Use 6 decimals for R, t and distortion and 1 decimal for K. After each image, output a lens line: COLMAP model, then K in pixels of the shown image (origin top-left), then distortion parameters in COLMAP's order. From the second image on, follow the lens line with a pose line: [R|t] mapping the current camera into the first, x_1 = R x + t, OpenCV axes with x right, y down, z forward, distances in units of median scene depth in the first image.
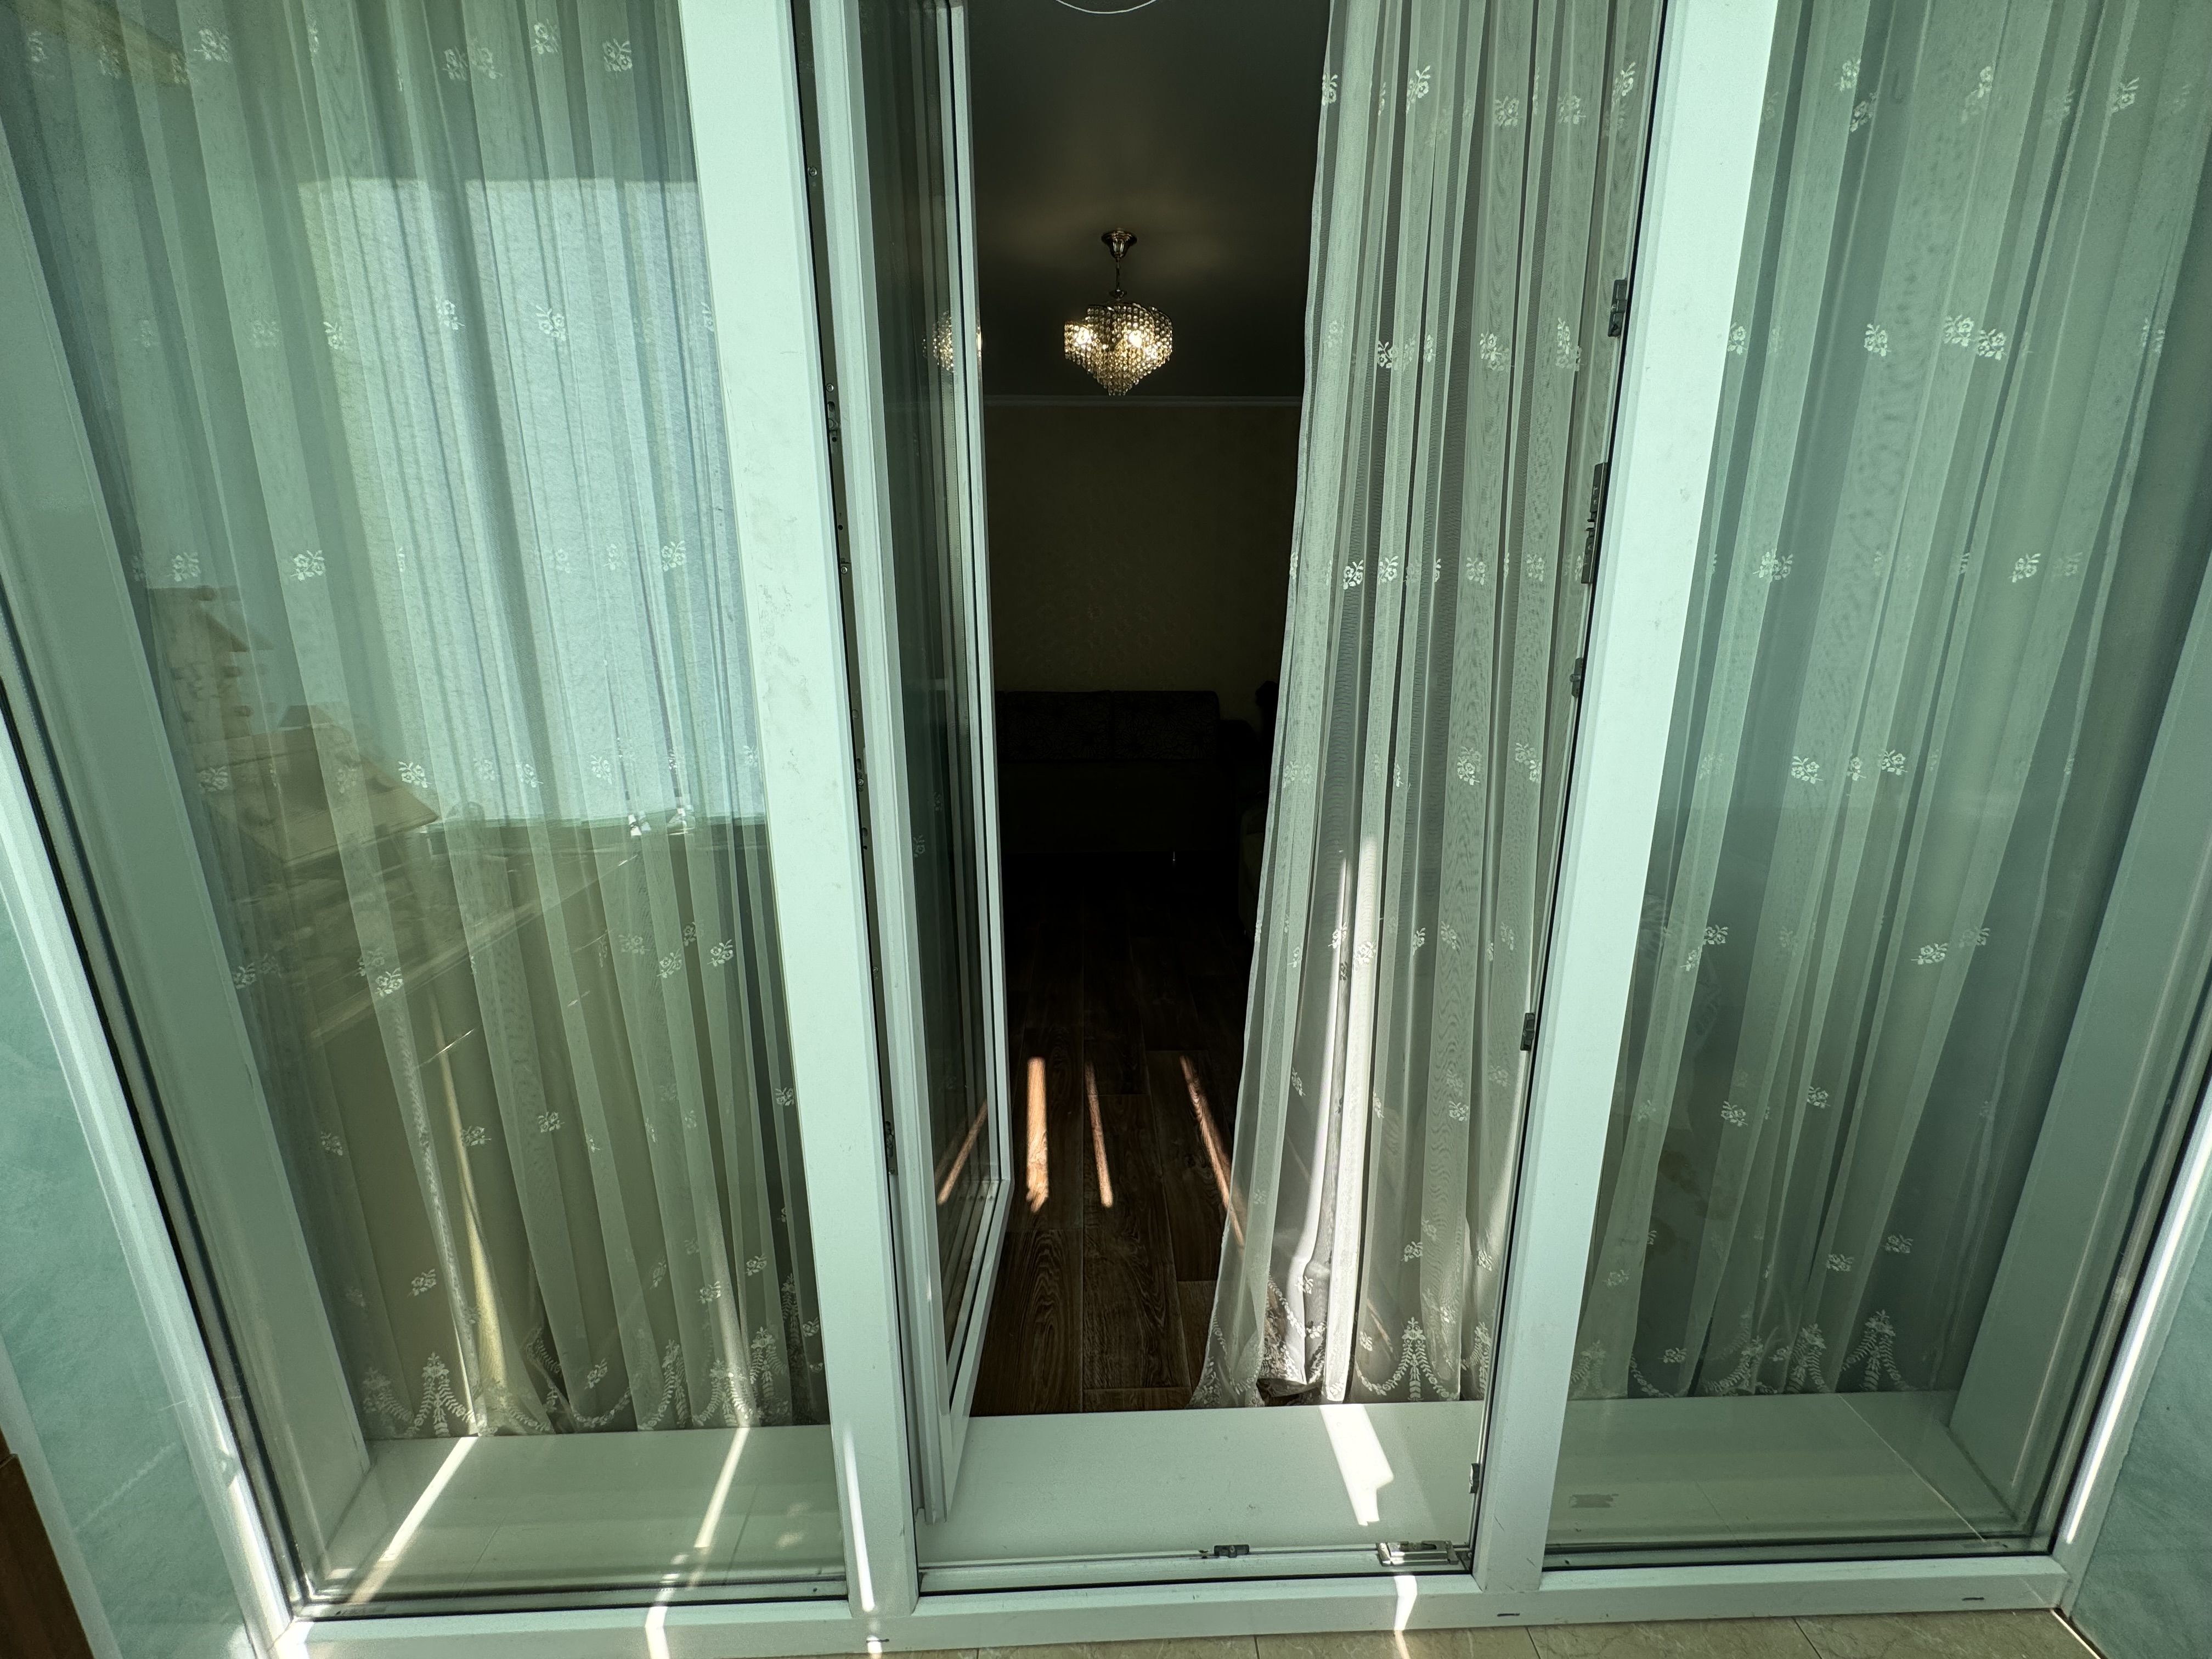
lens RADIAL K [[881.7, 0, 1105.5], [0, 881.7, 828.8], [0, 0, 1]] dist [-0.002399, 0.000366]
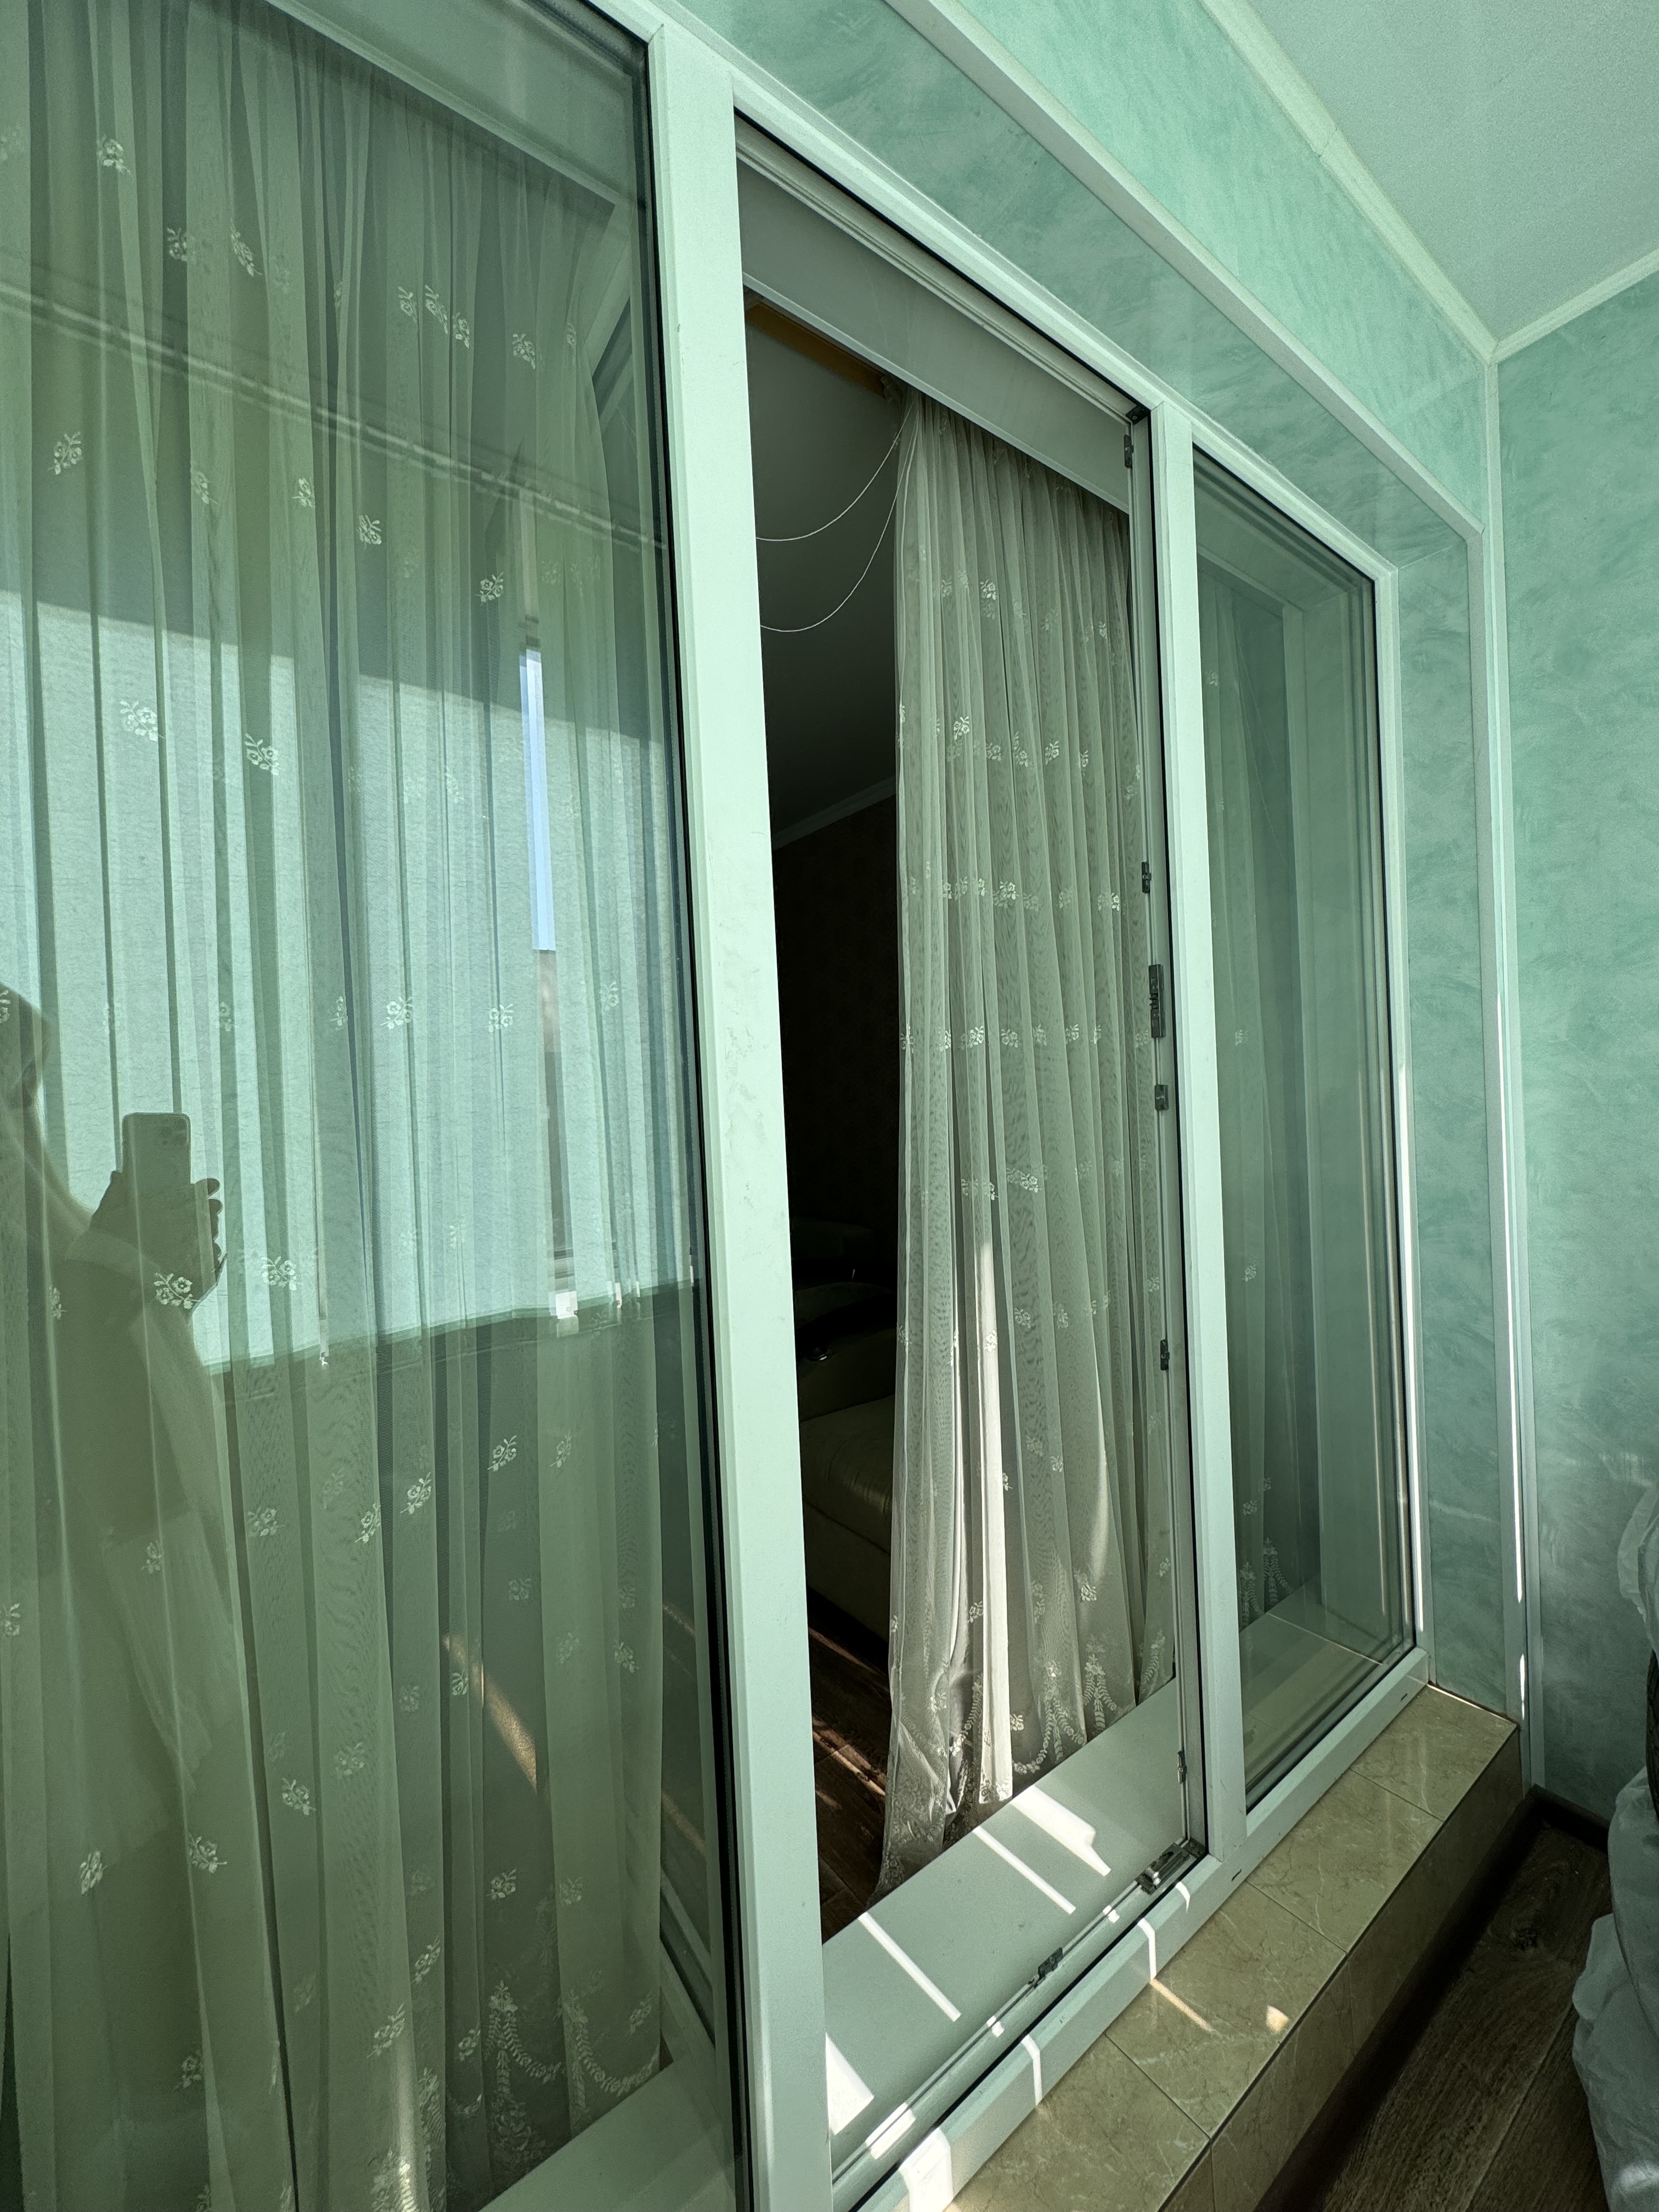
lens RADIAL K [[881.7, 0, 831.0], [0, 881.7, 1103.9], [0, 0, 1]] dist [-0.002399, 0.000366]
pose [[0.823130, -0.048905, 0.565743, -0.582815], [0.196743, 0.959138, -0.203340, 0.036778], [-0.532681, 0.278681, 0.799117, 0.060774]]
